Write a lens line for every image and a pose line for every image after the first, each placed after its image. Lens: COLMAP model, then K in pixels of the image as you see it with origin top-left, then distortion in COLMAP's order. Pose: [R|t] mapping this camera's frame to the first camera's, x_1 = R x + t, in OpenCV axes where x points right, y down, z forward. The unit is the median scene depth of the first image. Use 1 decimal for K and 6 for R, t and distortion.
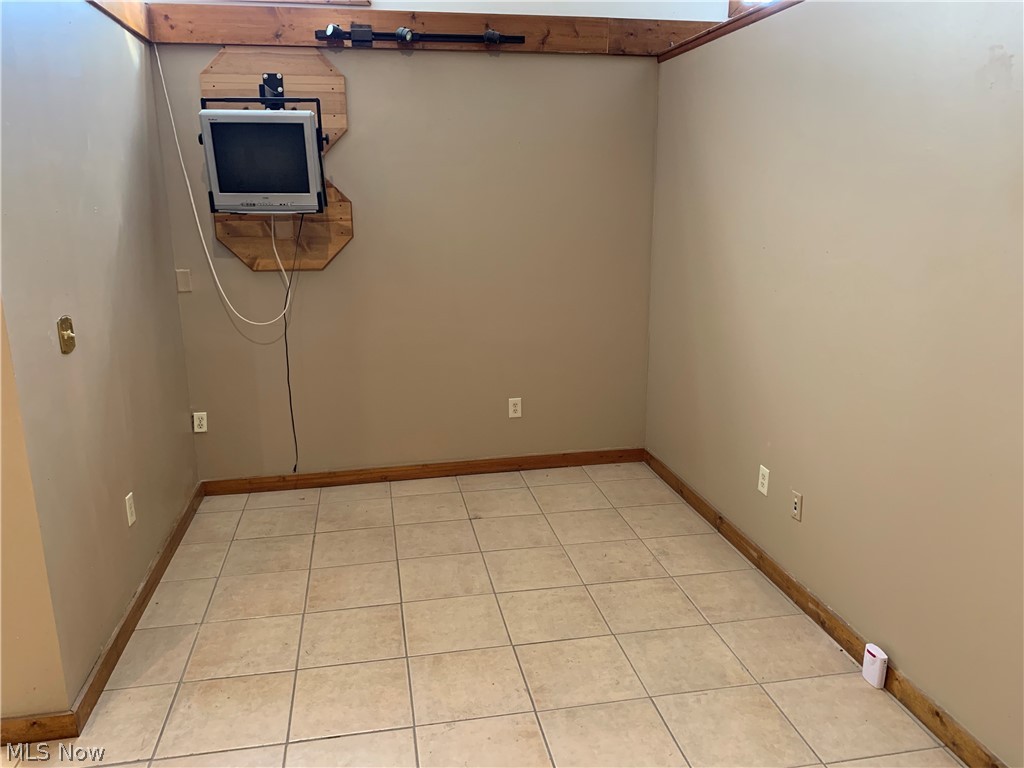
lens RADIAL K [[806.6, 0, 512.0], [0, 806.6, 384.0], [0, 0, 1]] dist [0.046223, -0.052166]
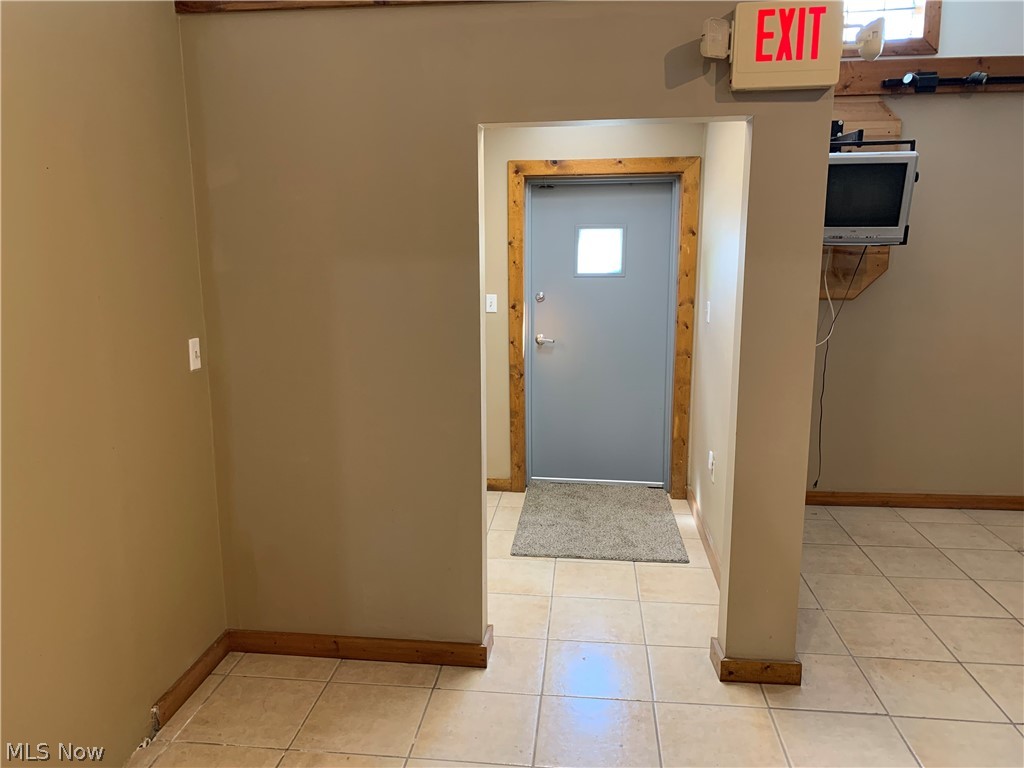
lens RADIAL K [[806.6, 0, 512.0], [0, 806.6, 384.0], [0, 0, 1]] dist [0.046223, -0.052166]
pose [[0.955765, 0.055180, -0.288909, -0.379726], [-0.070995, 0.996482, -0.044543, 0.053391], [0.285435, 0.063083, 0.956320, -0.155640]]
